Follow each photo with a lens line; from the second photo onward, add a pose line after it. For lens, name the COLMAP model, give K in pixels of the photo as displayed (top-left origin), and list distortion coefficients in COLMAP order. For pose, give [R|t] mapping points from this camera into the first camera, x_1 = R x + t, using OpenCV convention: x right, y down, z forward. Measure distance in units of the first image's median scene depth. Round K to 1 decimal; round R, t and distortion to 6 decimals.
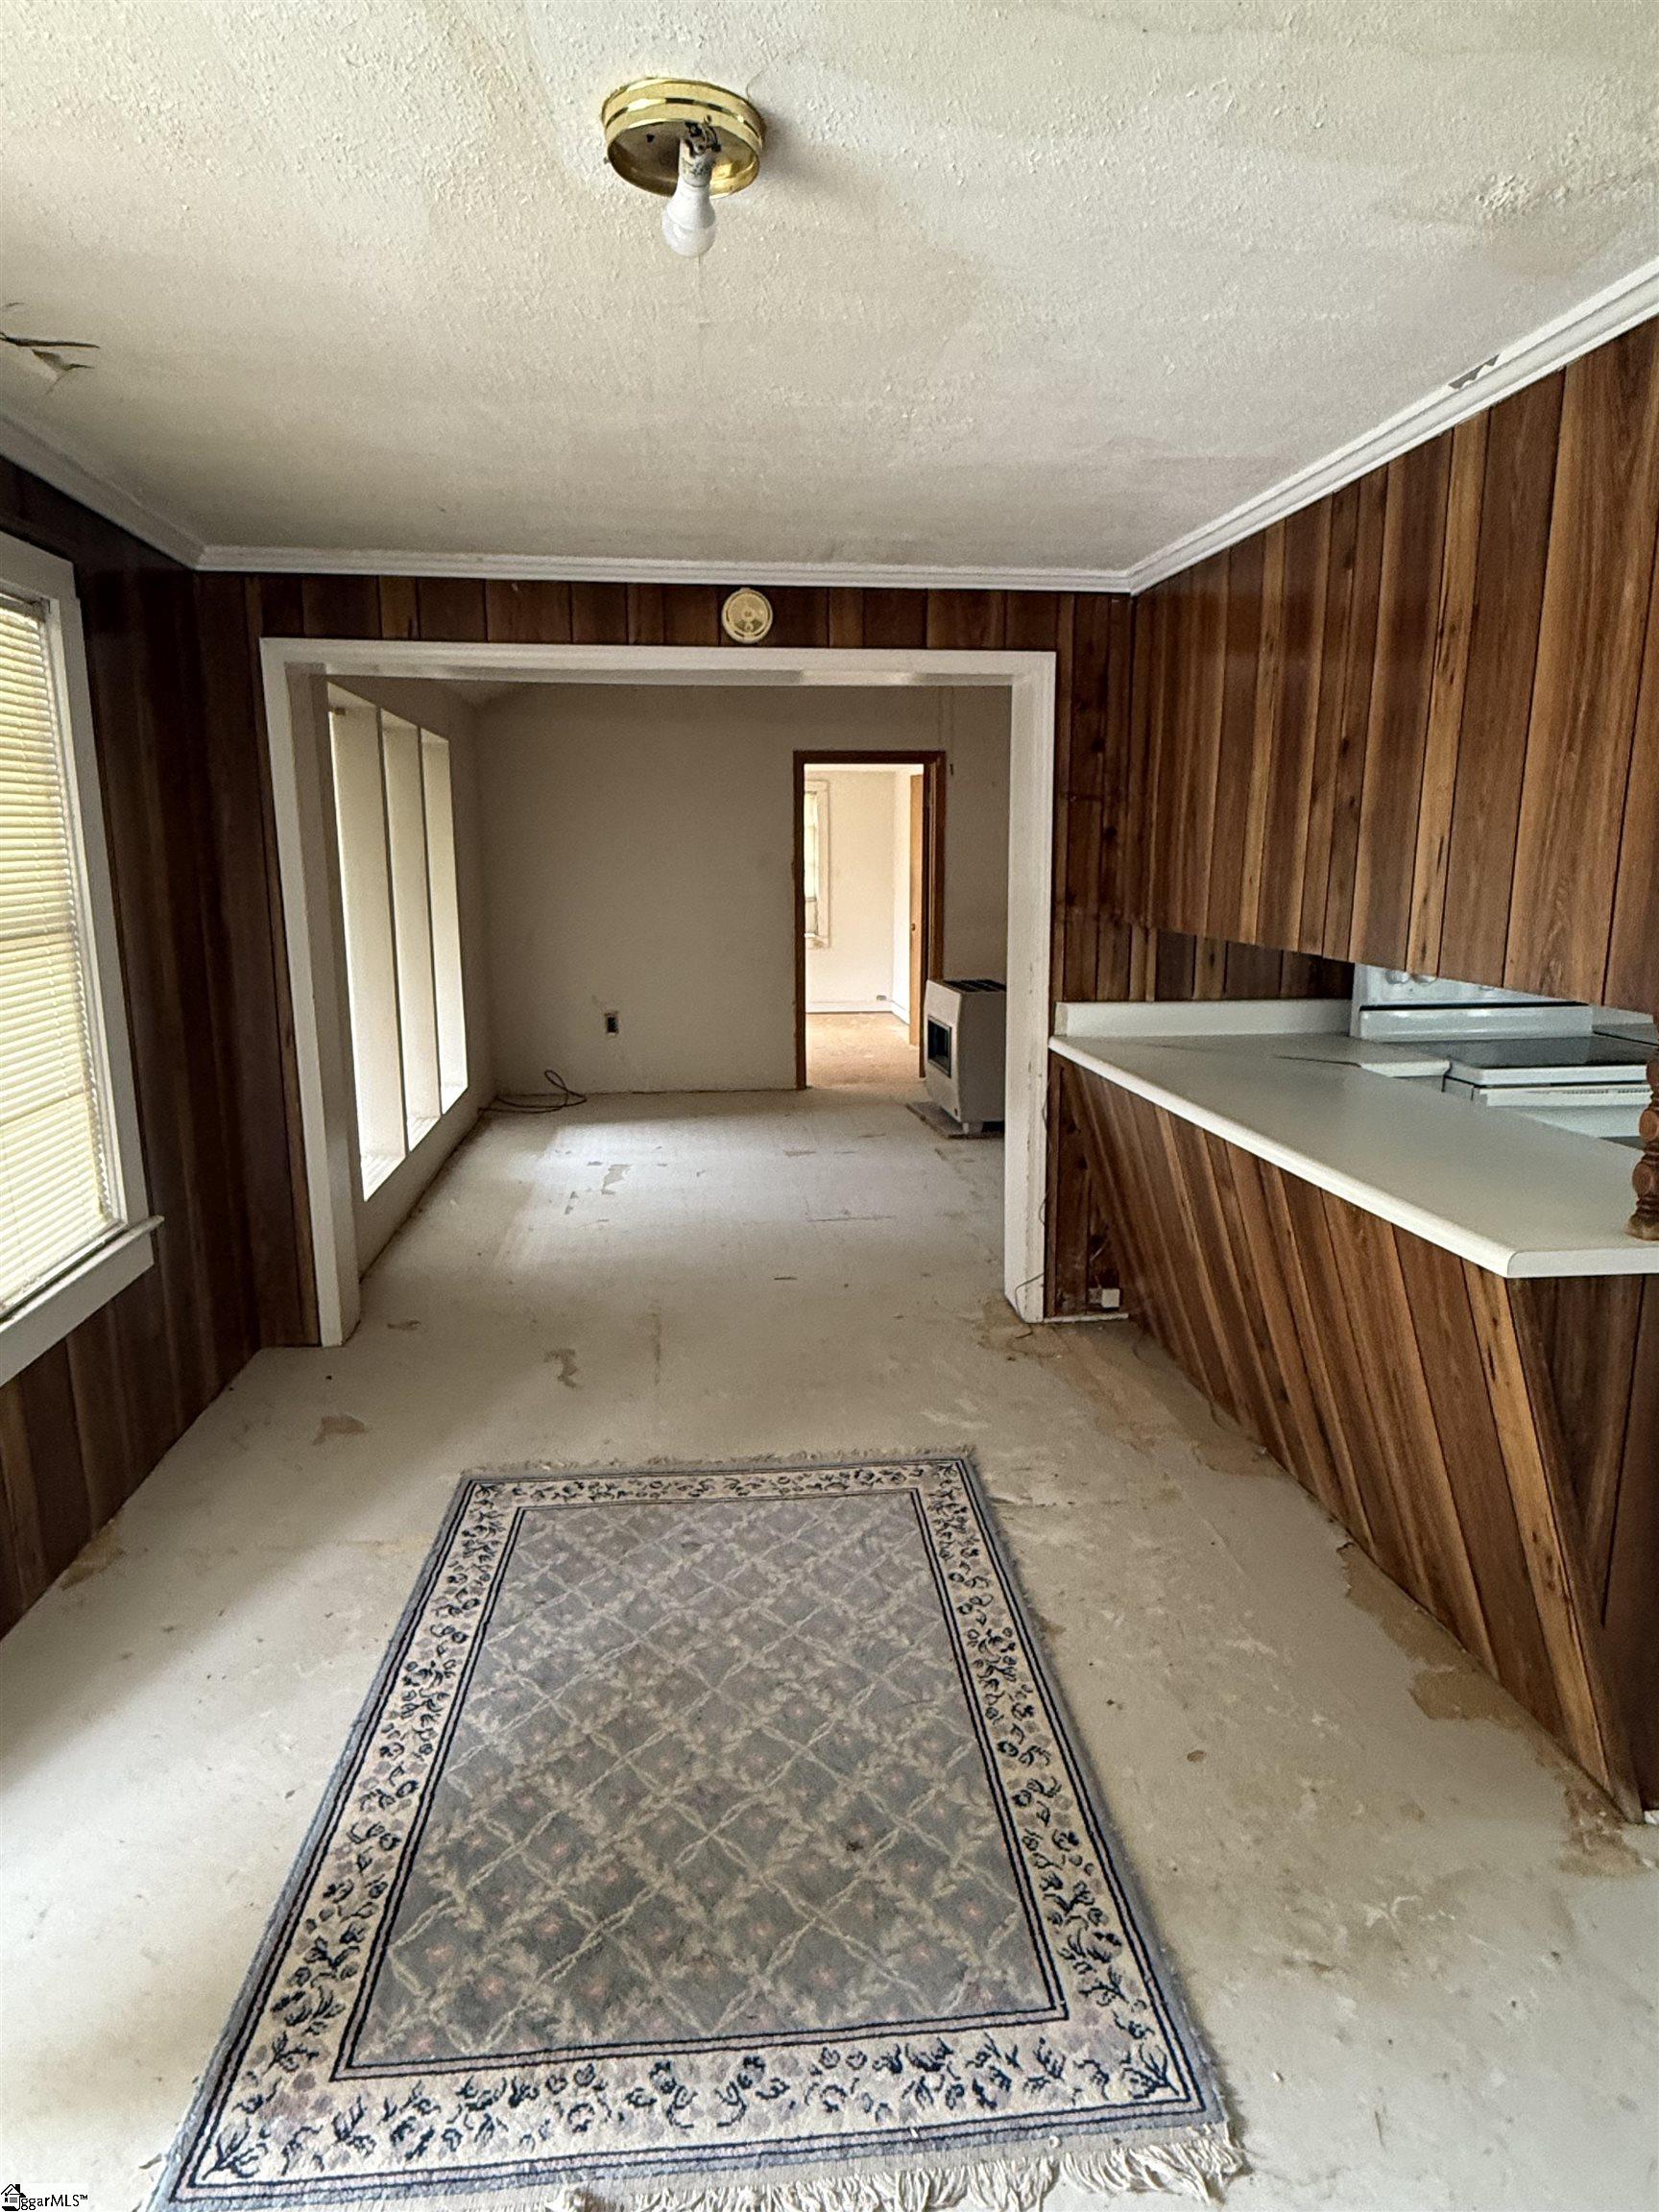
lens RADIAL K [[1266.4, 0, 829.5], [0, 1266.4, 1106.0], [0, 0, 1]] dist [0.004859, 0.000781]
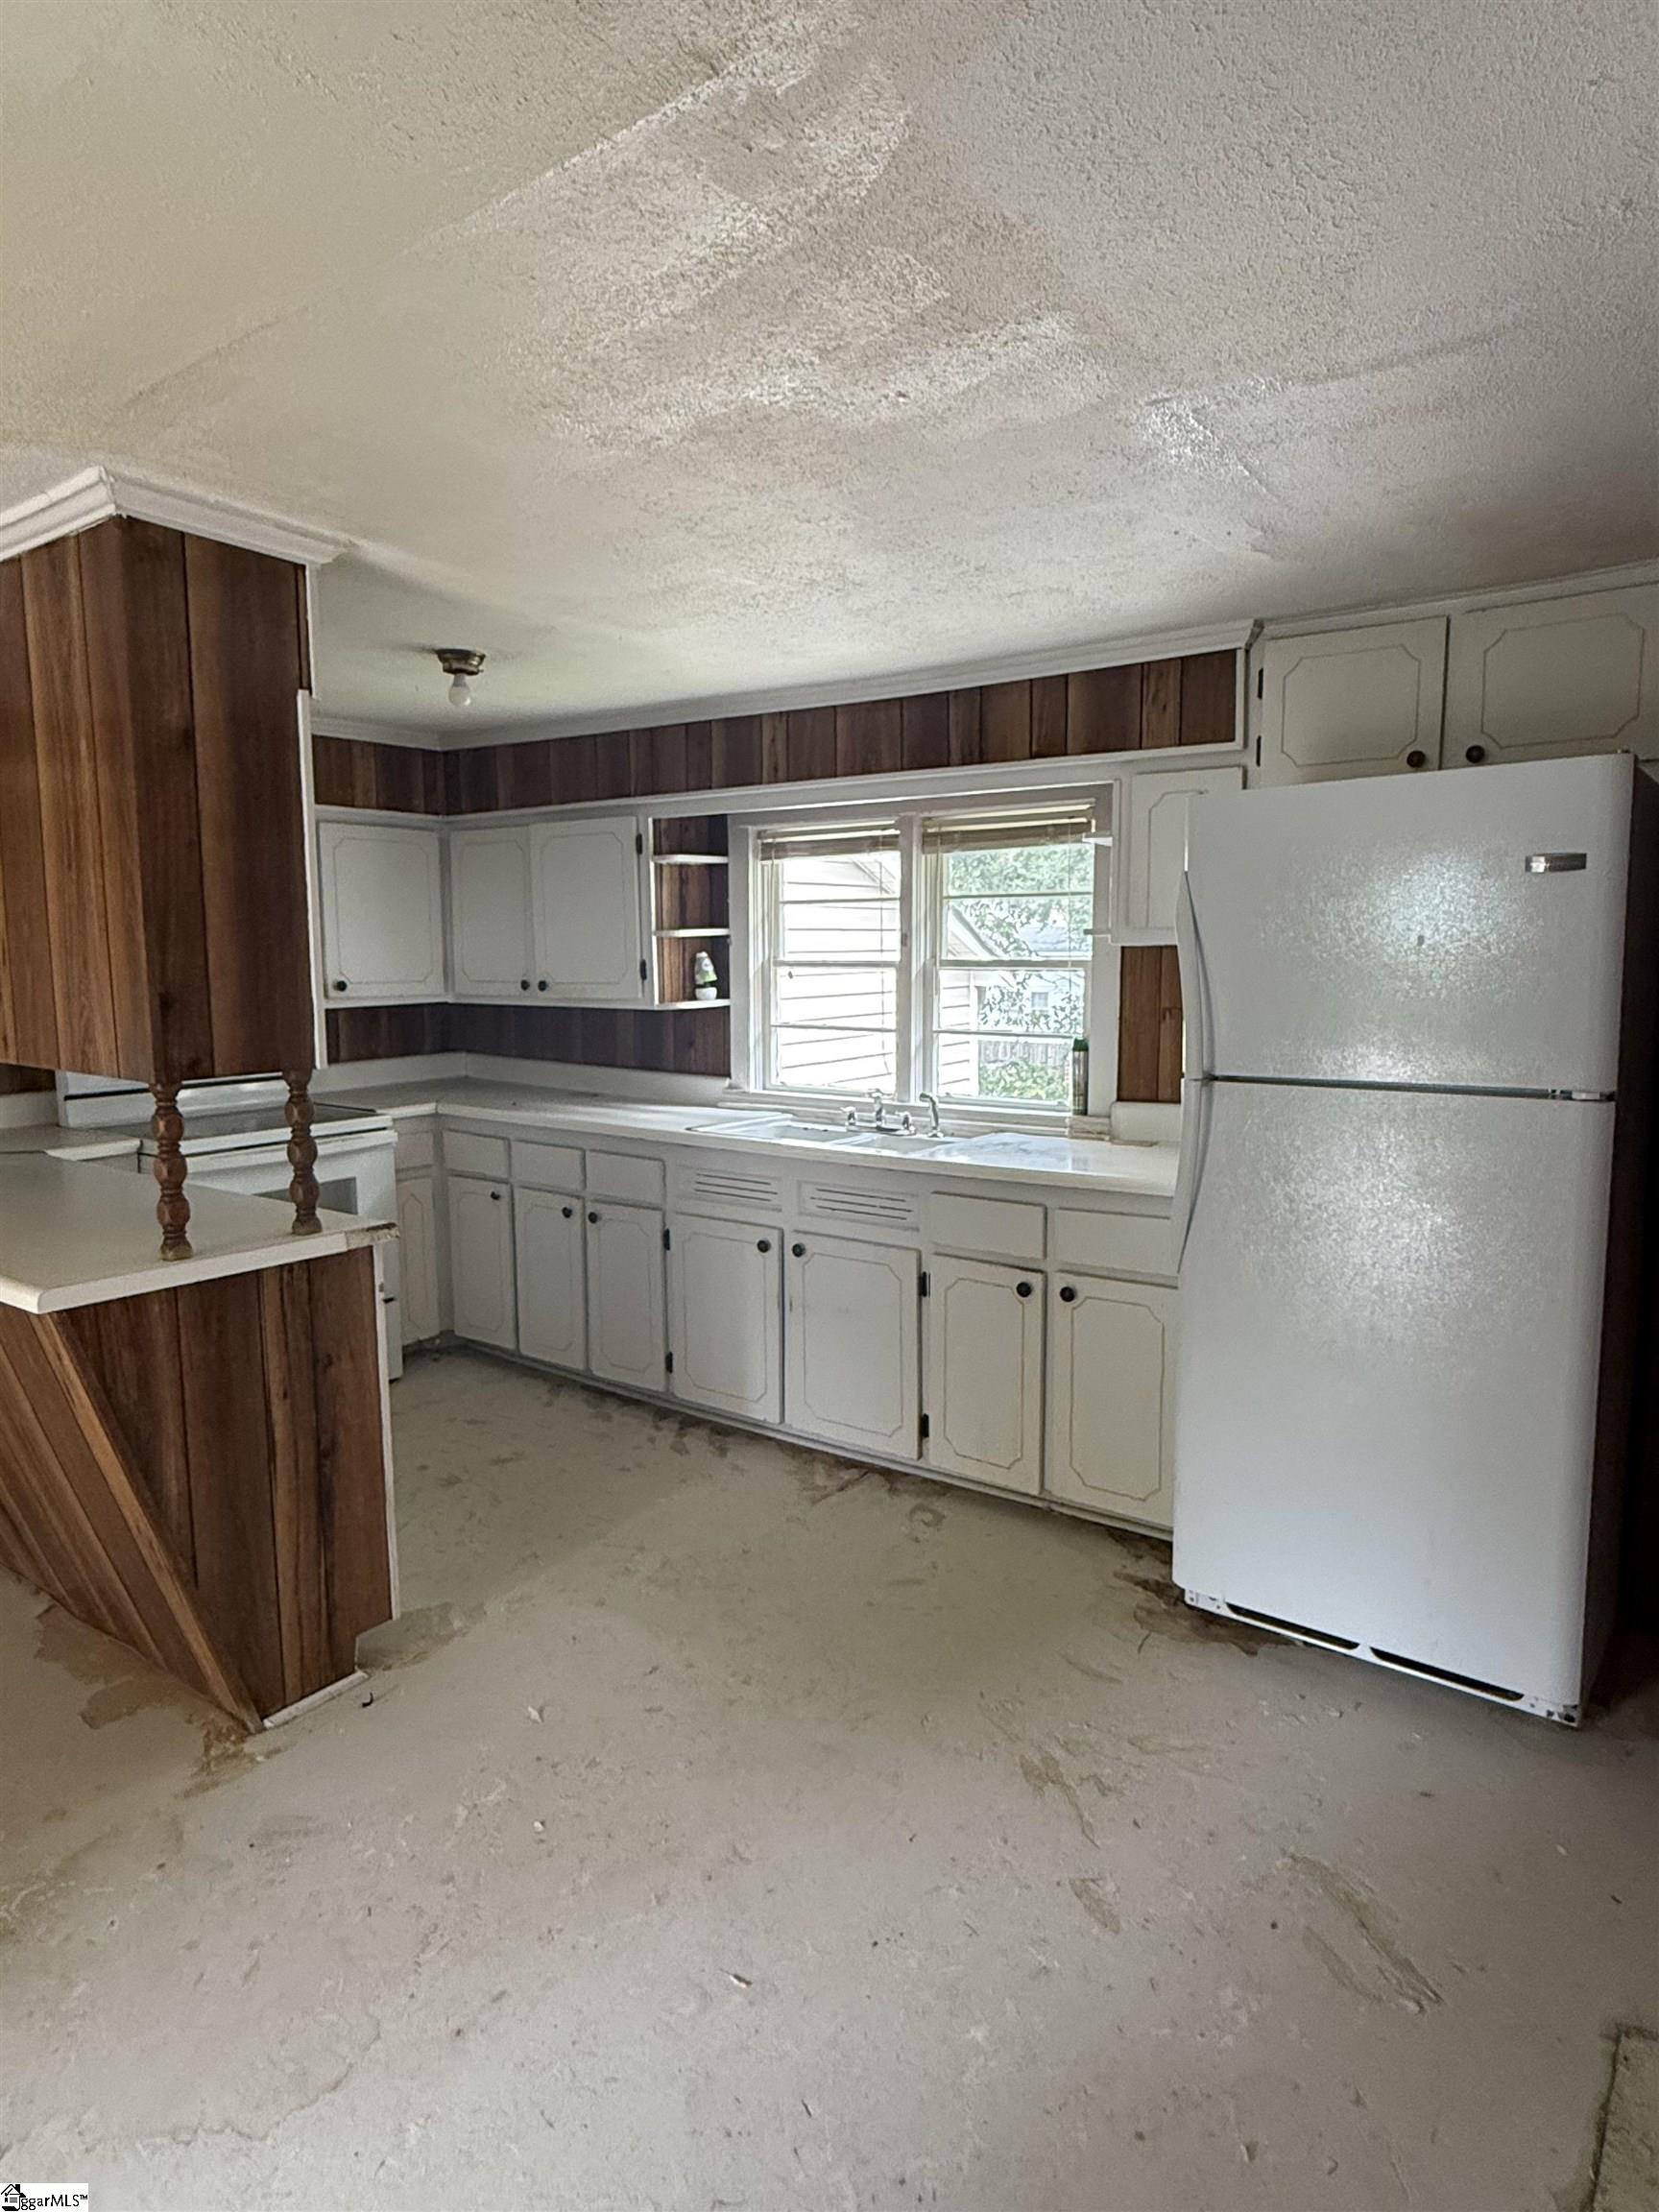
lens RADIAL K [[1266.4, 0, 829.5], [0, 1266.4, 1106.0], [0, 0, 1]] dist [0.004859, 0.000781]
pose [[0.676459, -0.086734, 0.731355, 0.146288], [0.137409, 0.990468, -0.009632, 0.044649], [-0.723548, 0.107010, 0.681929, -0.279989]]
